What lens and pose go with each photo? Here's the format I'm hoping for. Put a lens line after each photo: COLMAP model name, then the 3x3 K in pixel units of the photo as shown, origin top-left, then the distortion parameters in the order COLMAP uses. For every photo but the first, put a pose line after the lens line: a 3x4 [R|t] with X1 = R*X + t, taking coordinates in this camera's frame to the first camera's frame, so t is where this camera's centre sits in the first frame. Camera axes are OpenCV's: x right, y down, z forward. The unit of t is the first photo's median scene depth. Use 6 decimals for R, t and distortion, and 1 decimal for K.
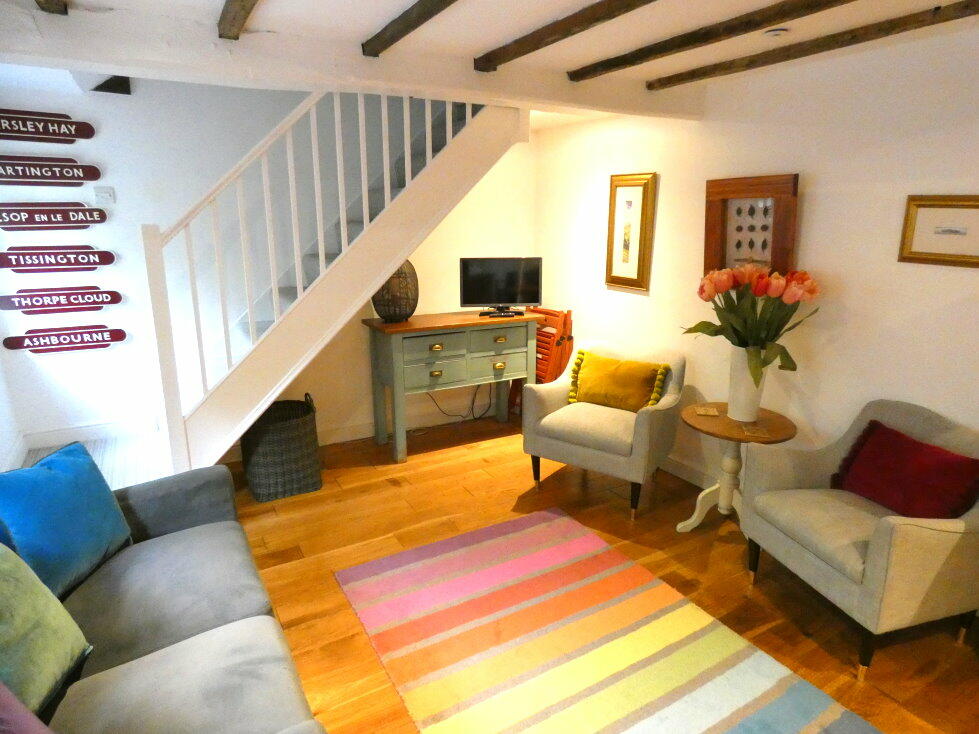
lens RADIAL K [[591.4, 0, 496.1], [0, 591.4, 367.9], [0, 0, 1]] dist [0.002553, 0.002628]
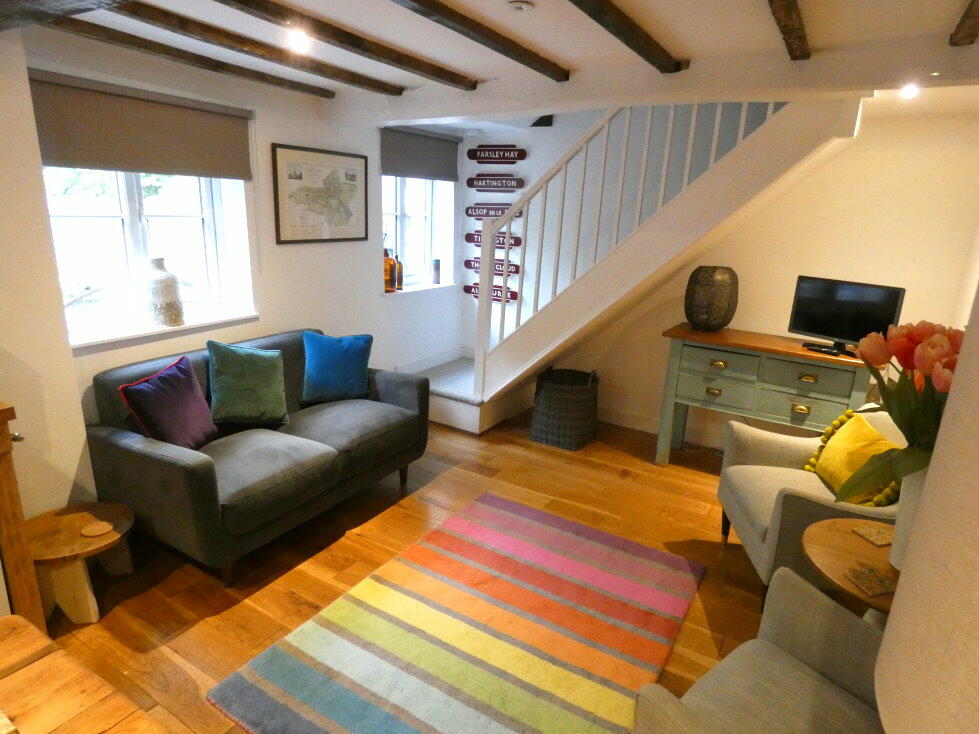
lens RADIAL K [[591.4, 0, 496.1], [0, 591.4, 367.9], [0, 0, 1]] dist [0.002553, 0.002628]
pose [[0.474507, 0.250079, -0.843981, 0.627101], [-0.259866, 0.955859, 0.137126, -0.078871], [0.841019, 0.154255, 0.518549, 0.264110]]
